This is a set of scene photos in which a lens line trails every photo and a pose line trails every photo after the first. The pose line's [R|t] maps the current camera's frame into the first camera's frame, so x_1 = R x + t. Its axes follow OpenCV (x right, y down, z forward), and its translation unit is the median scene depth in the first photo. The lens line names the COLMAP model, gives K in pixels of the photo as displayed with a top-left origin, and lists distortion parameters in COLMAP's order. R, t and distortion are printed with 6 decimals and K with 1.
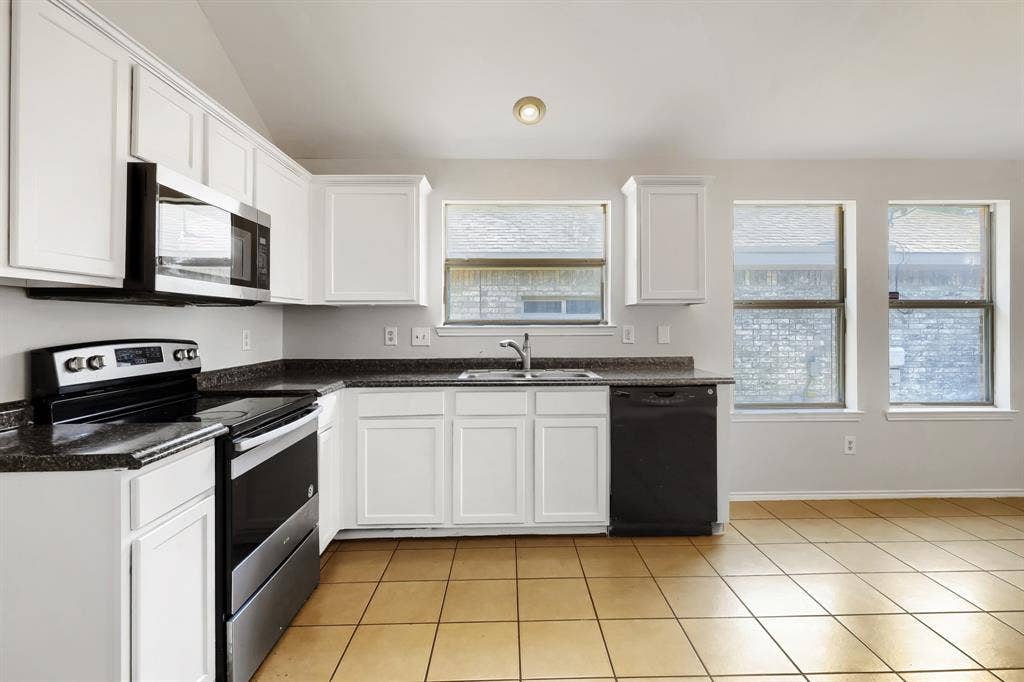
lens RADIAL K [[487.4, 0, 509.7], [0, 487.4, 331.8], [0, 0, 1]] dist [0.002474, 0.000294]
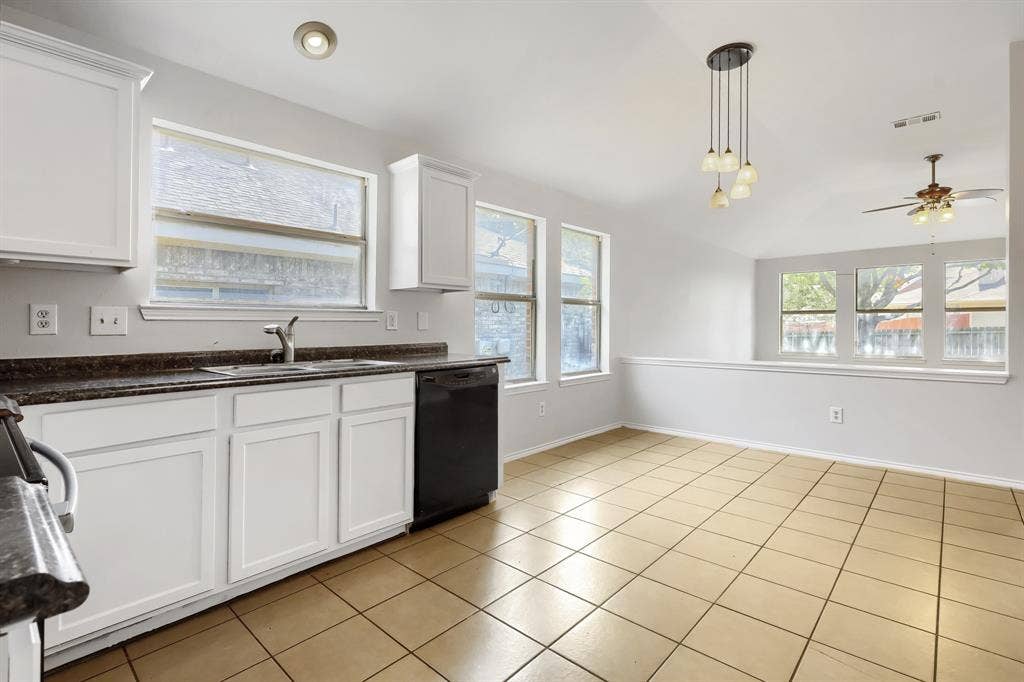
lens RADIAL K [[487.4, 0, 507.1], [0, 487.4, 333.0], [0, 0, 1]] dist [0.002474, 0.000294]
pose [[0.684960, -0.007152, 0.728545, -0.304974], [0.010965, 0.999940, -0.000493, 0.033617], [-0.728498, 0.008327, 0.684997, 0.196419]]
